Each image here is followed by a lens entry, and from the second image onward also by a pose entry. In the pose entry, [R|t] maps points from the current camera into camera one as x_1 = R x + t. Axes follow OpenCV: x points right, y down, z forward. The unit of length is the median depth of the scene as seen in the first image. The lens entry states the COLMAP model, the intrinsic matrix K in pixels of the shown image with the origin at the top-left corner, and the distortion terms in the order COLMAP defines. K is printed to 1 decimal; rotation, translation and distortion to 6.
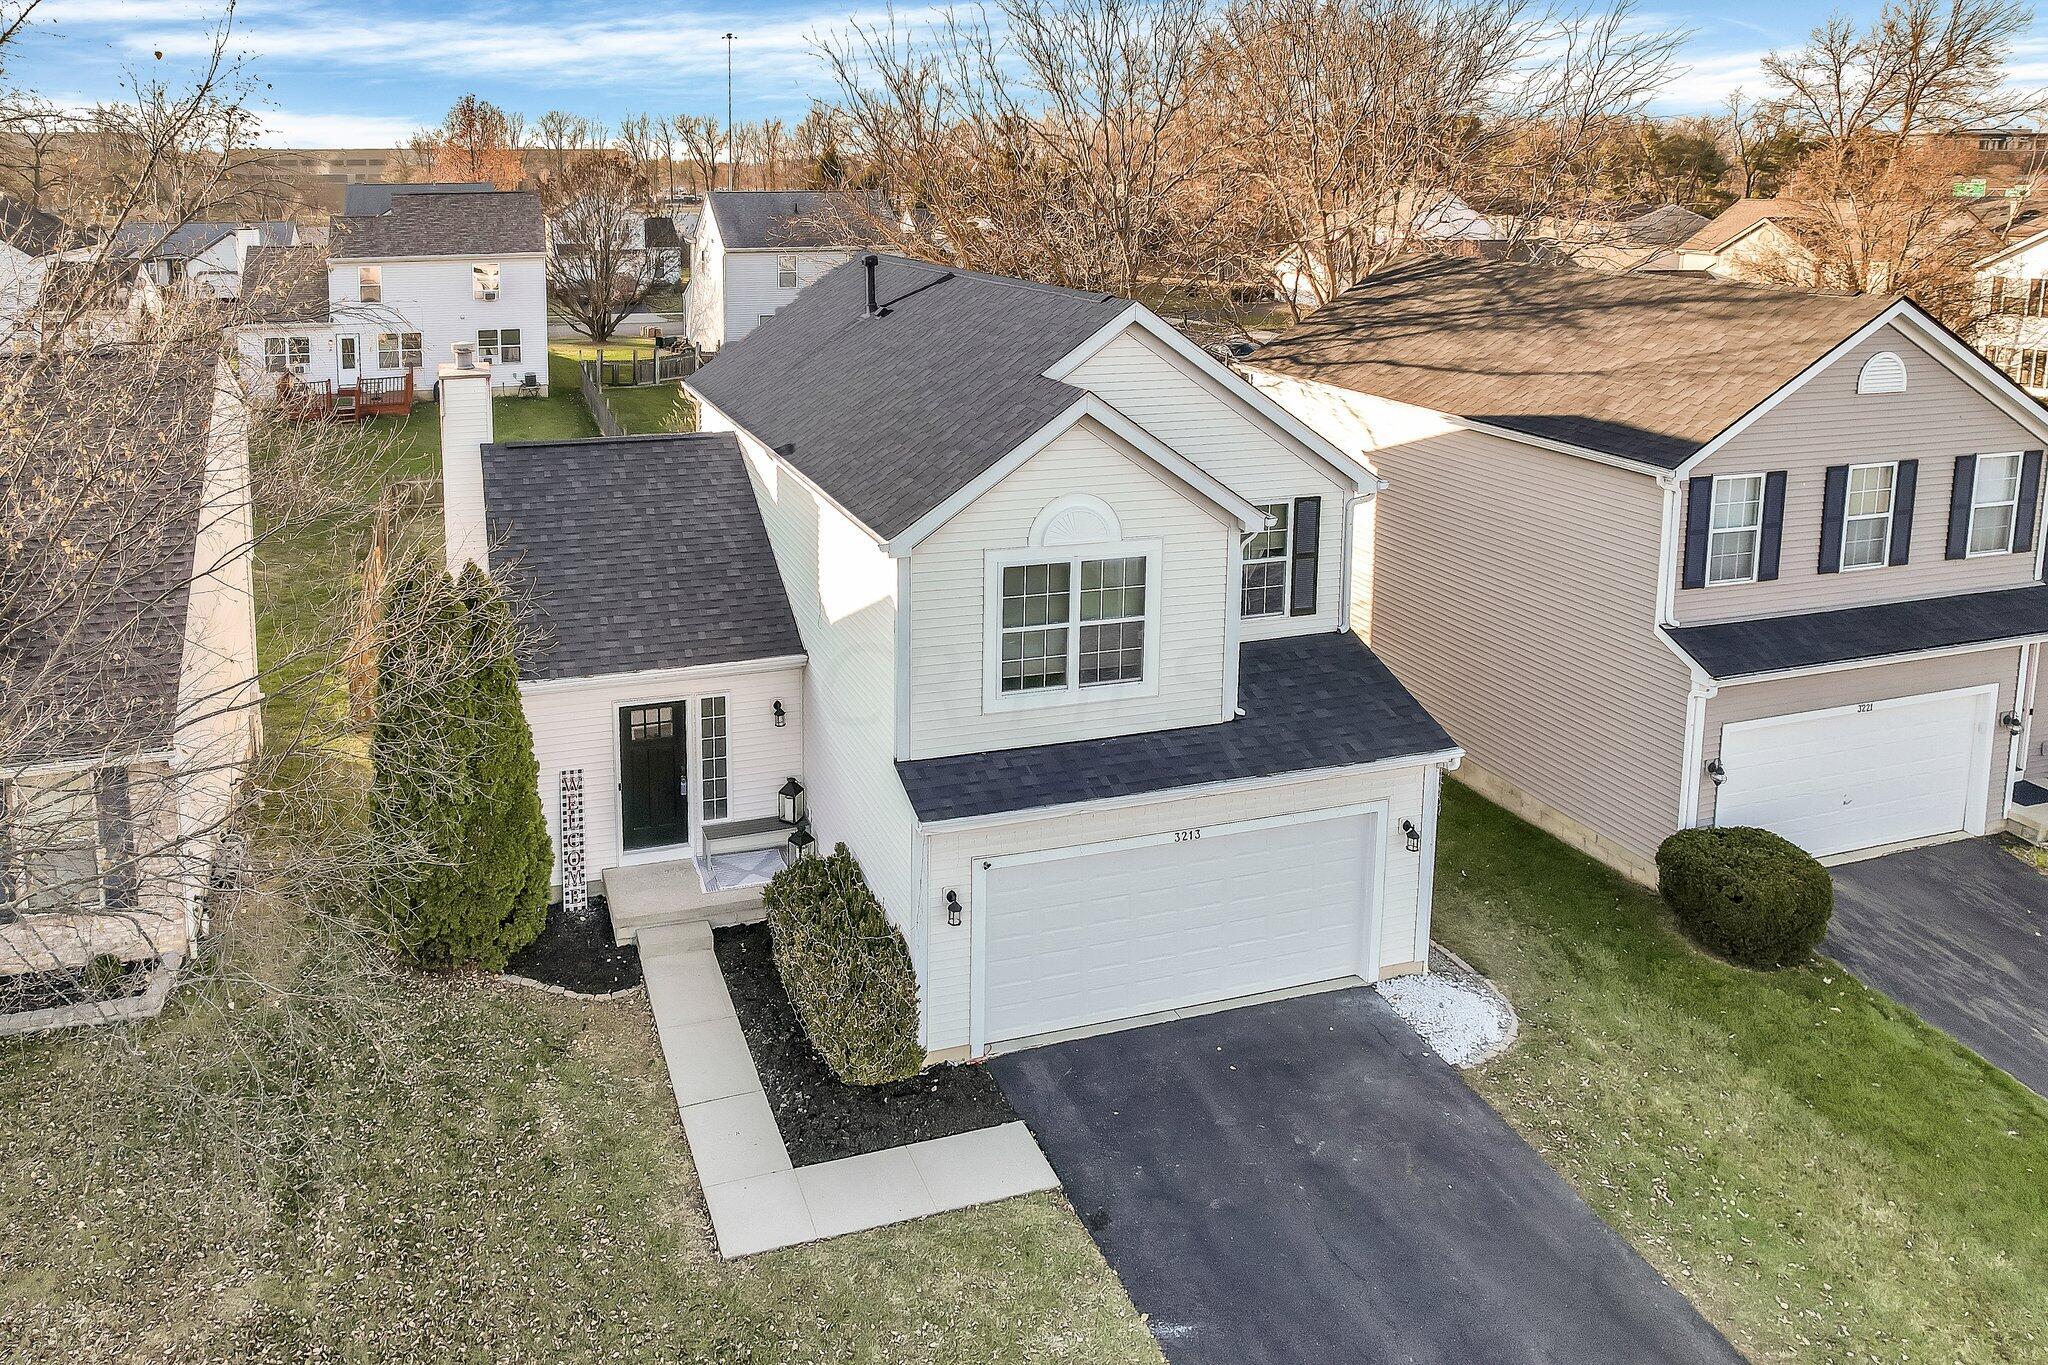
lens RADIAL K [[1418.6, 0, 1022.2], [0, 1418.6, 368.6], [0, 0, 1]] dist [0.005793, 0.007031]
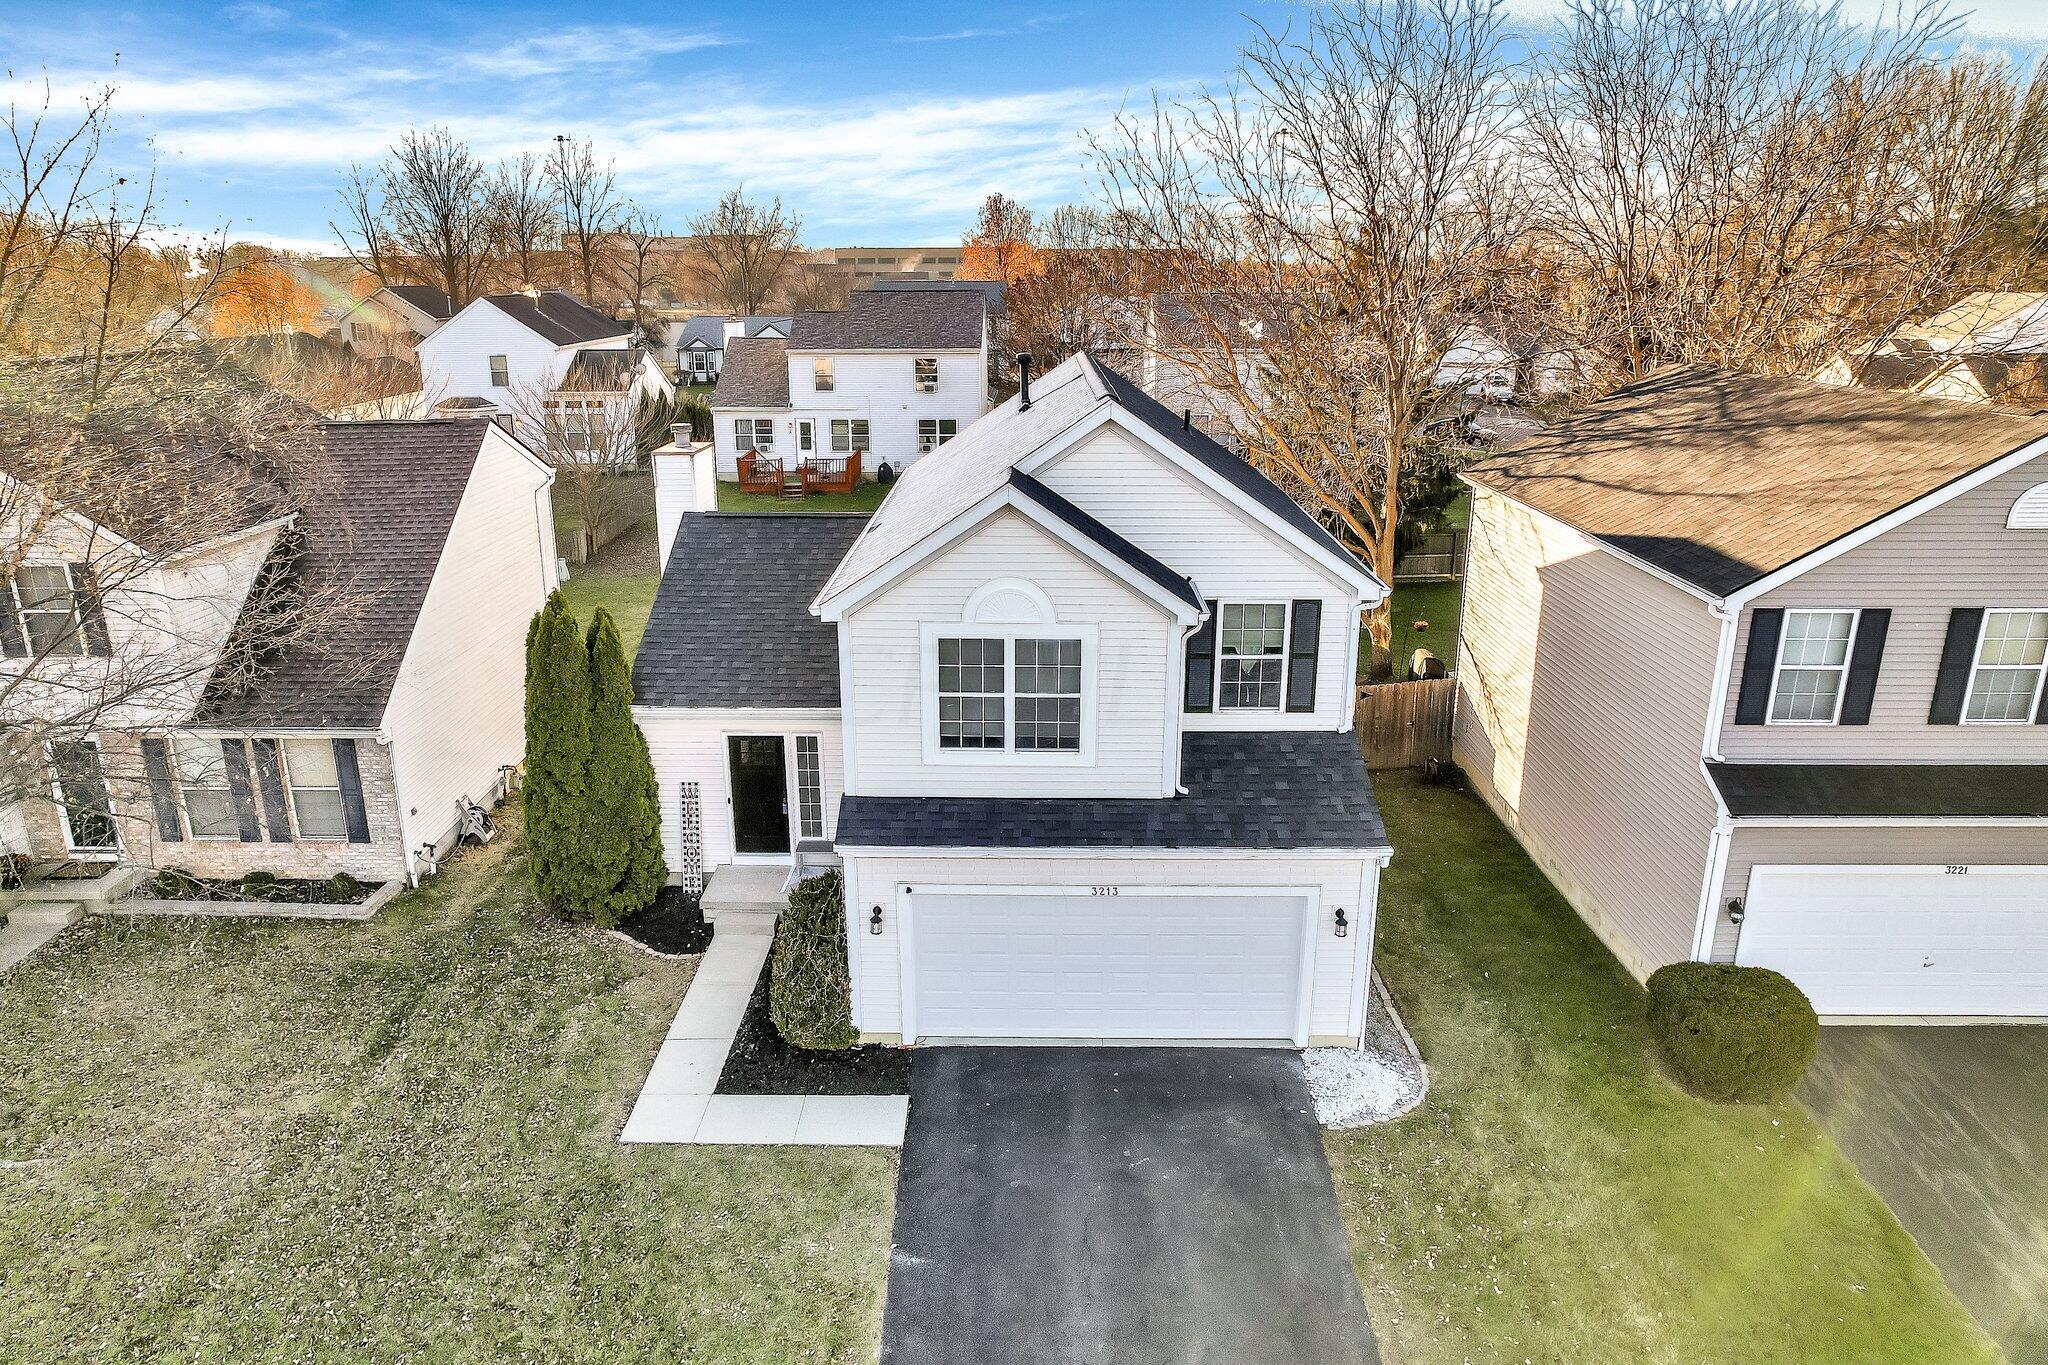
lens RADIAL K [[1350.3, 0, 1024.0], [0, 1350.3, 682.5], [0, 0, 1]] dist [-0.027075, 0.086285]
pose [[0.955527, 0.086163, -0.282035, 0.286861], [-0.040641, 0.985714, 0.163448, -0.002414], [0.292089, -0.144717, 0.945379, 0.003558]]
